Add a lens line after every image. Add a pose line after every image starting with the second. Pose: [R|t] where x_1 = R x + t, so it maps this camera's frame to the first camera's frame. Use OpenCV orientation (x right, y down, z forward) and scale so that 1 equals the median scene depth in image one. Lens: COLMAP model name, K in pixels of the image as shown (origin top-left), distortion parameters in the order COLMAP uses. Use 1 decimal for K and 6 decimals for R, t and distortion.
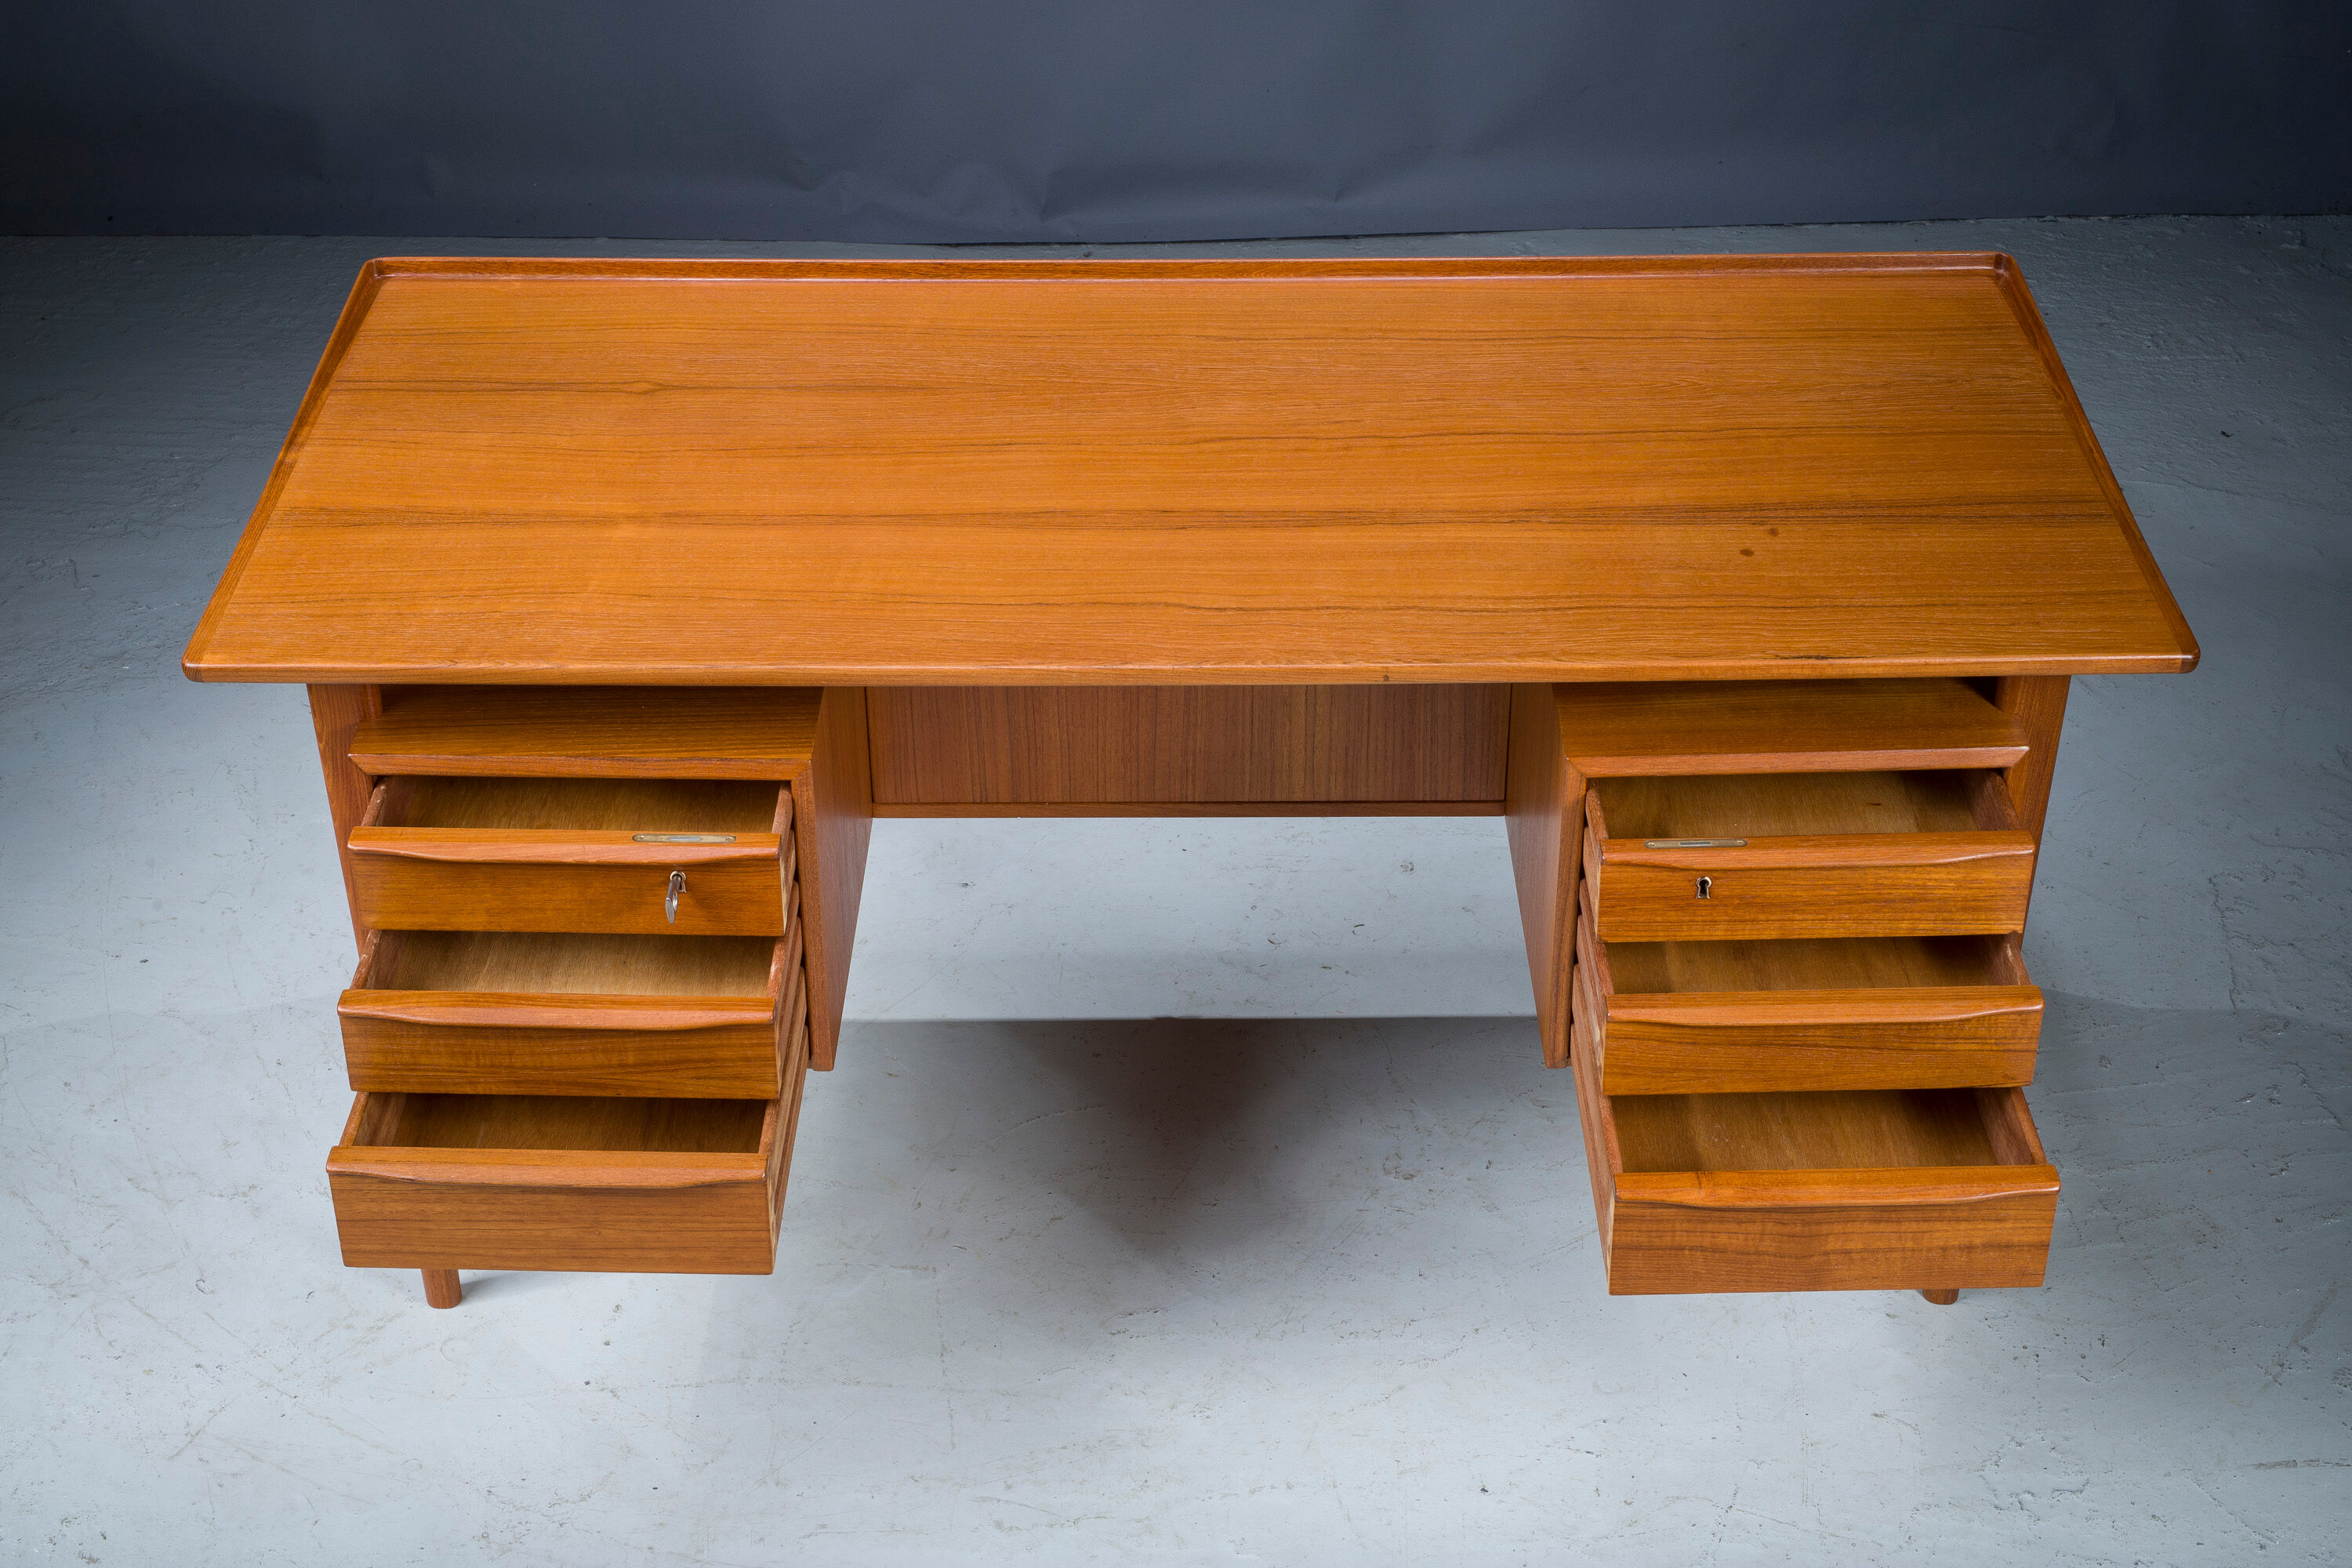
lens RADIAL K [[3355.5, 0, 1176.0], [0, 3355.5, 784.0], [0, 0, 1]] dist [-0.013143, -0.032074]
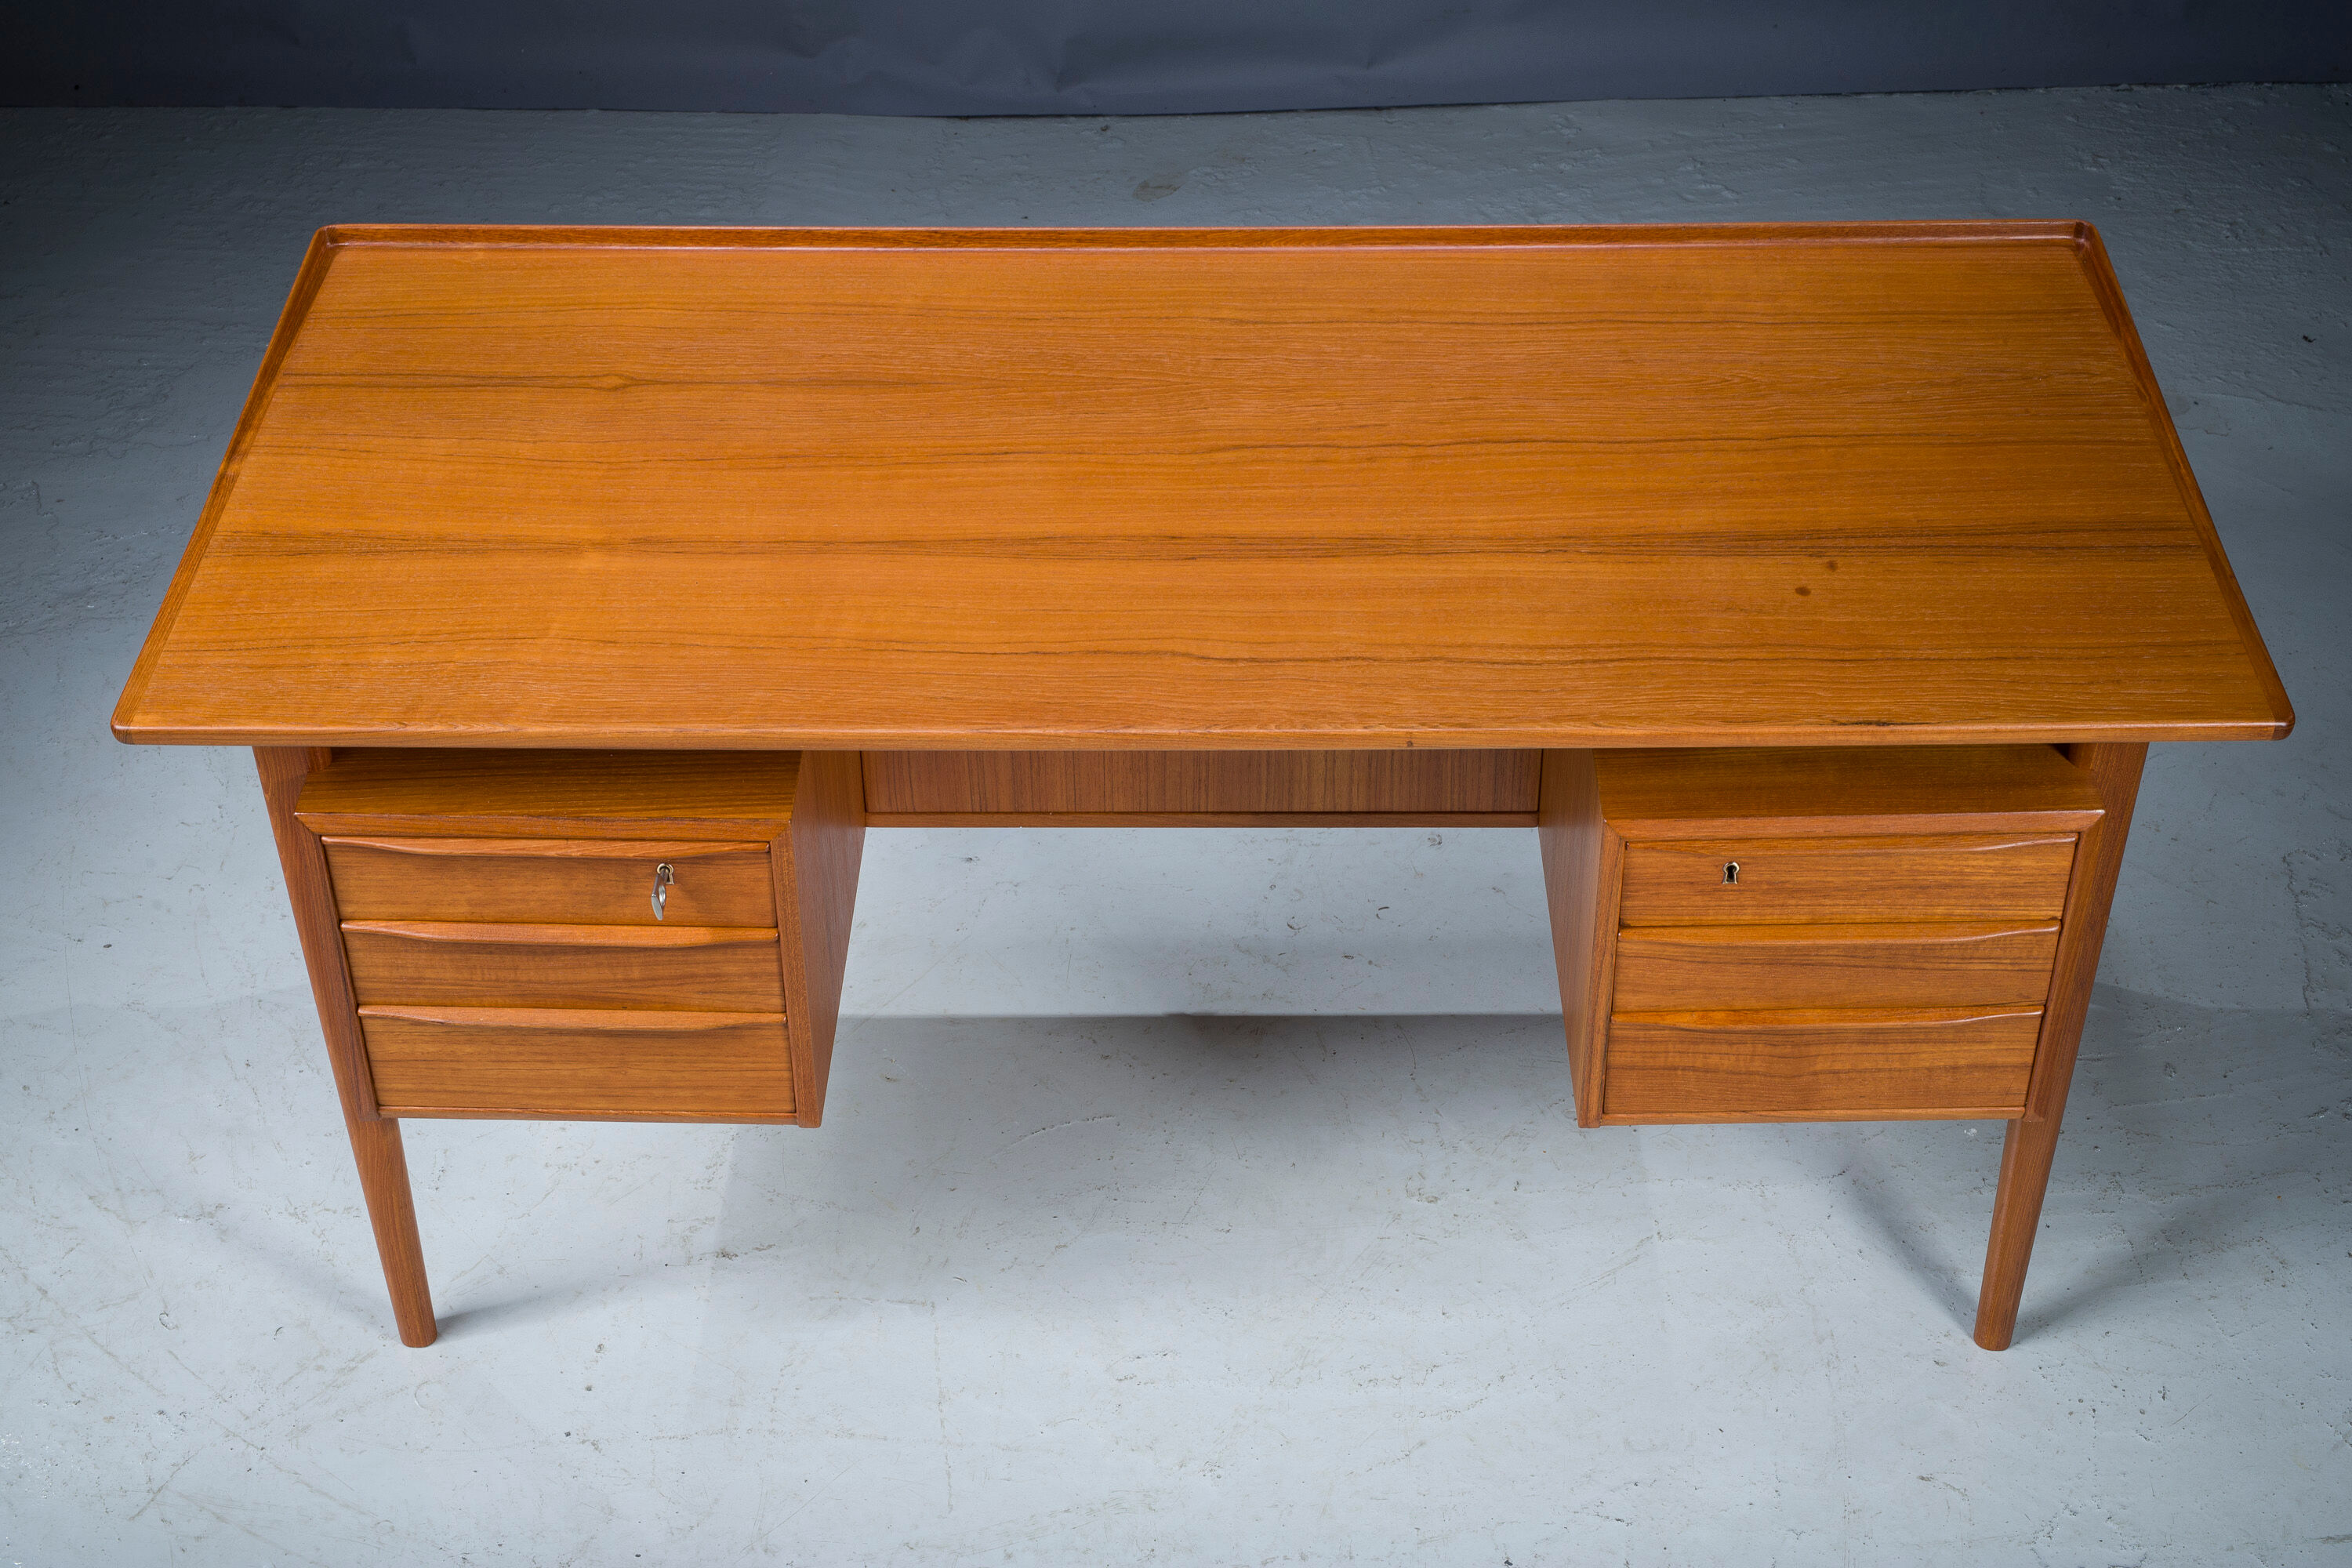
lens RADIAL K [[3348.7, 0, 1176.0], [0, 3348.7, 784.0], [0, 0, 1]] dist [-0.013750, -0.010216]
pose [[0.999938, 0.002363, -0.010887, 0.007468], [-0.001447, 0.996518, 0.083367, -0.087863], [0.011046, -0.083346, 0.996459, 0.071770]]
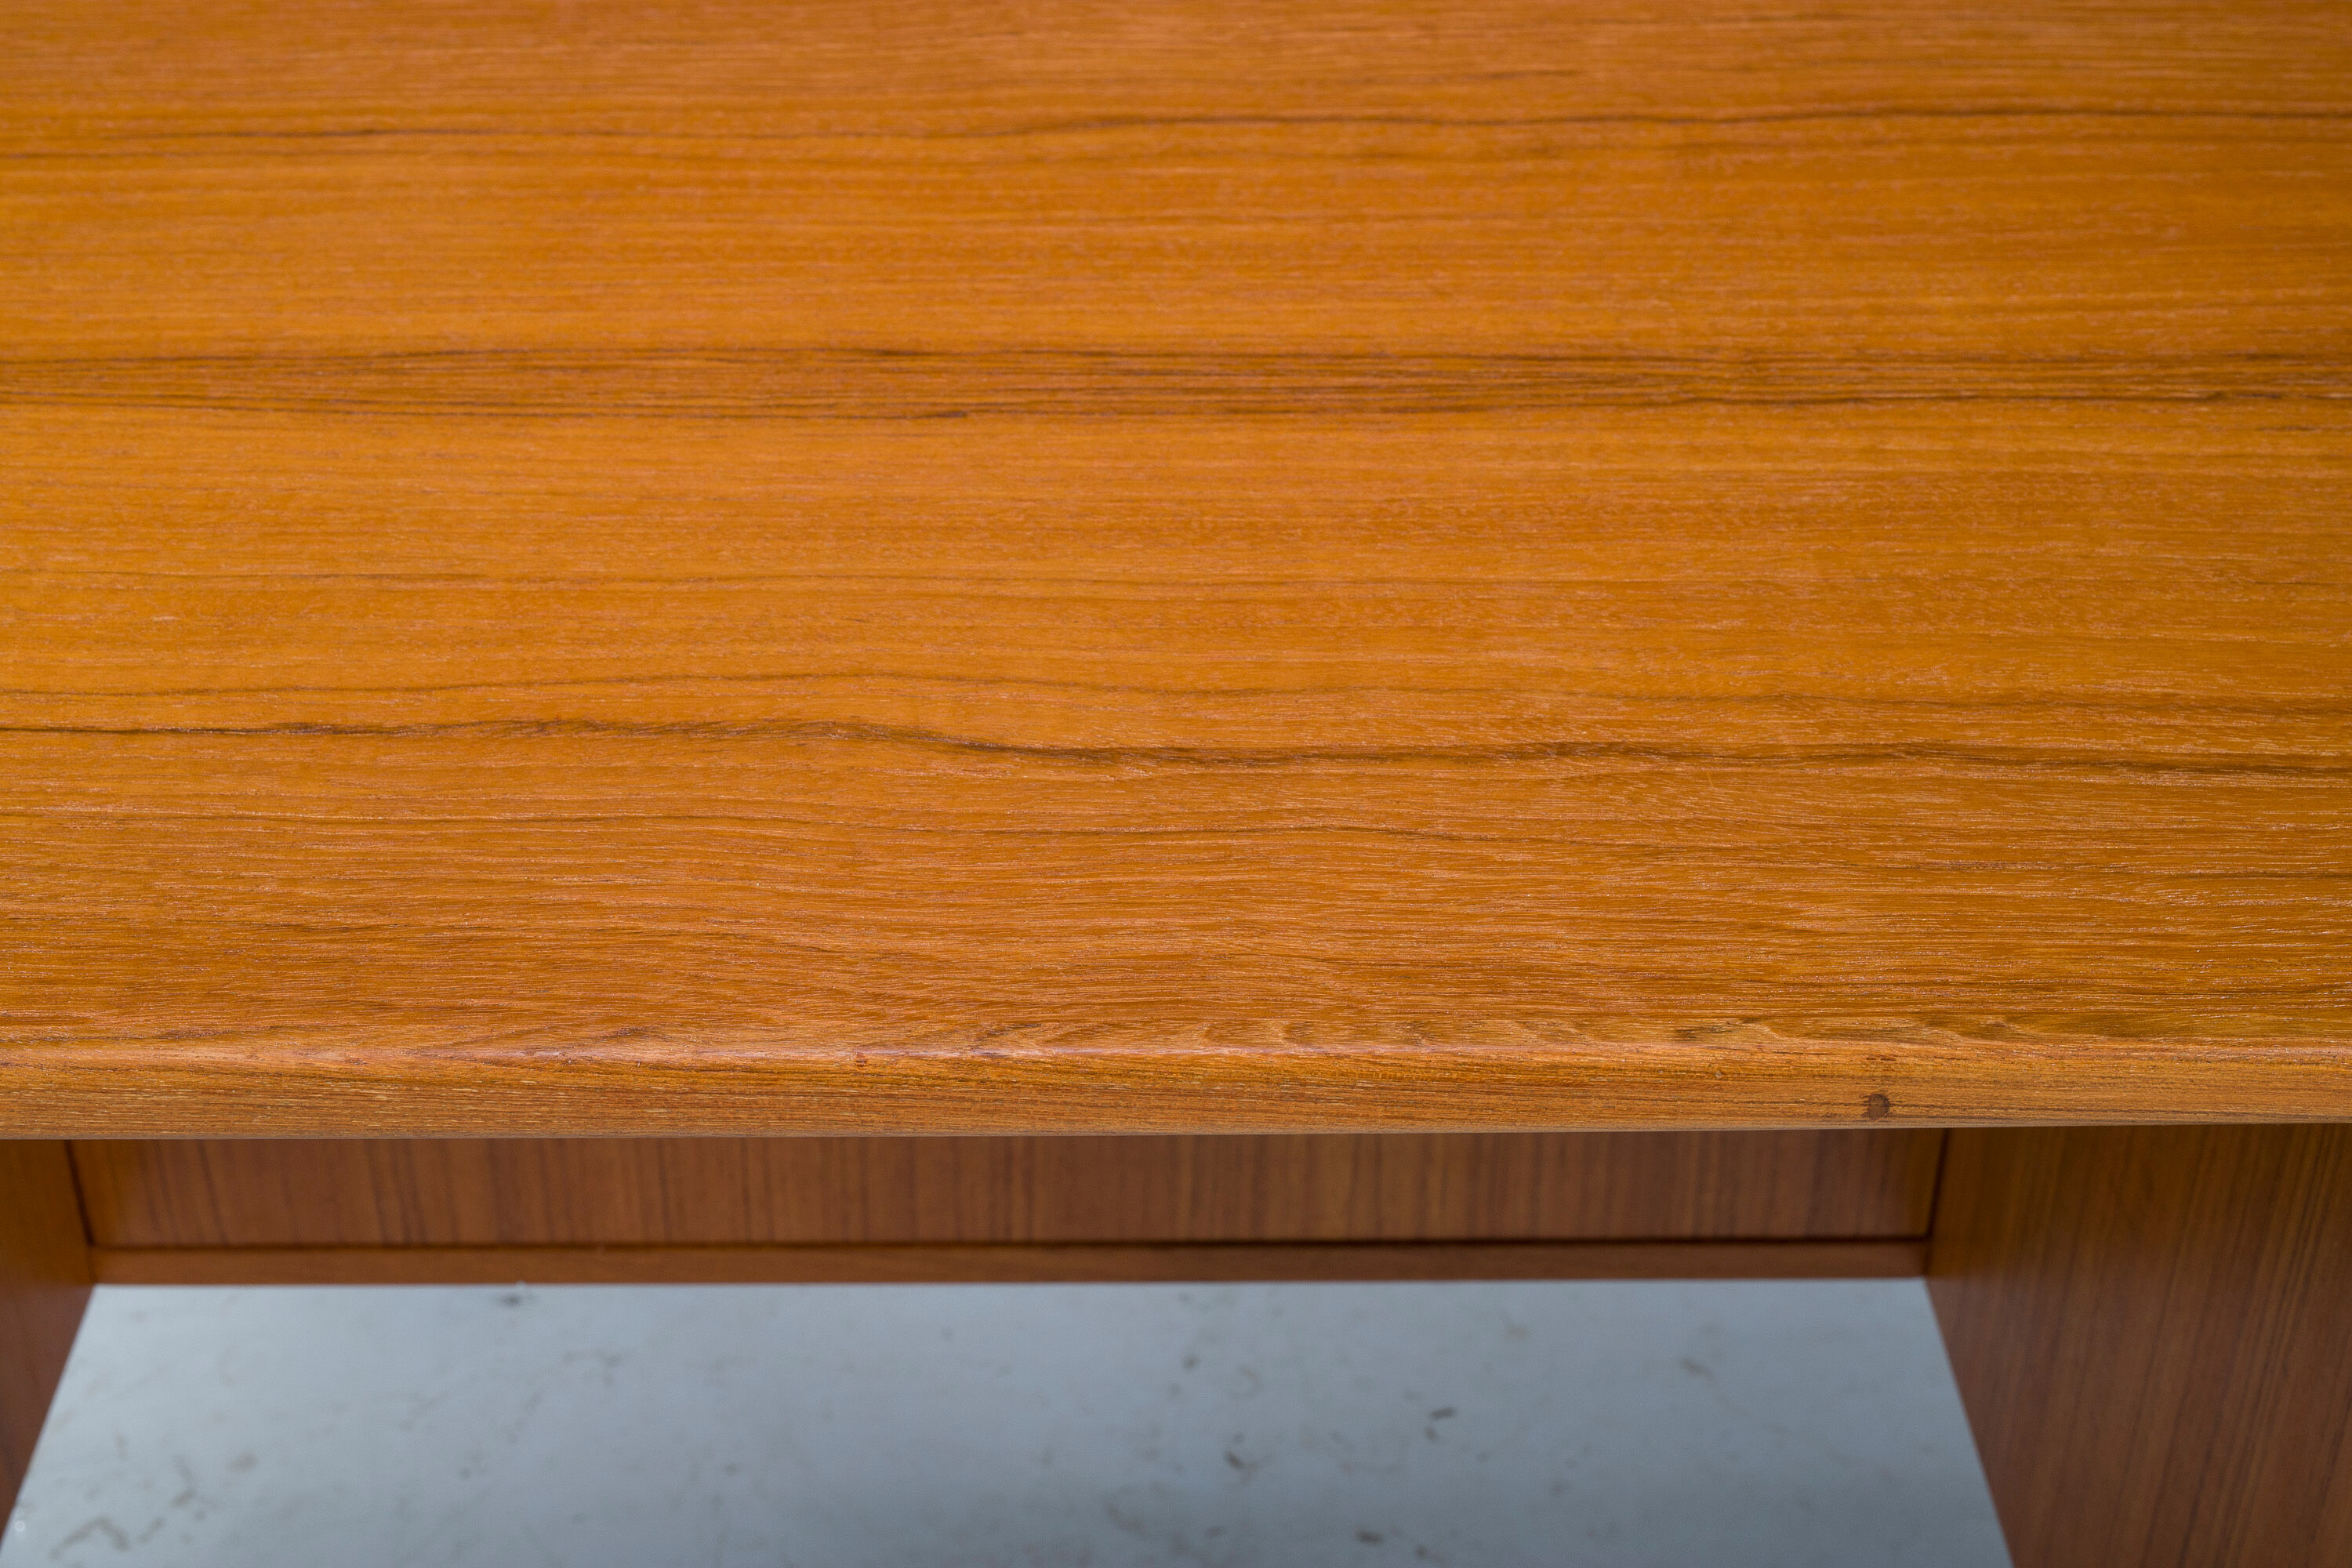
lens RADIAL K [[3355.5, 0, 1176.0], [0, 3355.5, 784.0], [0, 0, 1]] dist [-0.013143, -0.032074]
pose [[0.999609, 0.001976, 0.027896, 0.011581], [-0.002167, 0.999974, 0.006805, -0.047884], [-0.027882, -0.006863, 0.999588, 0.714886]]
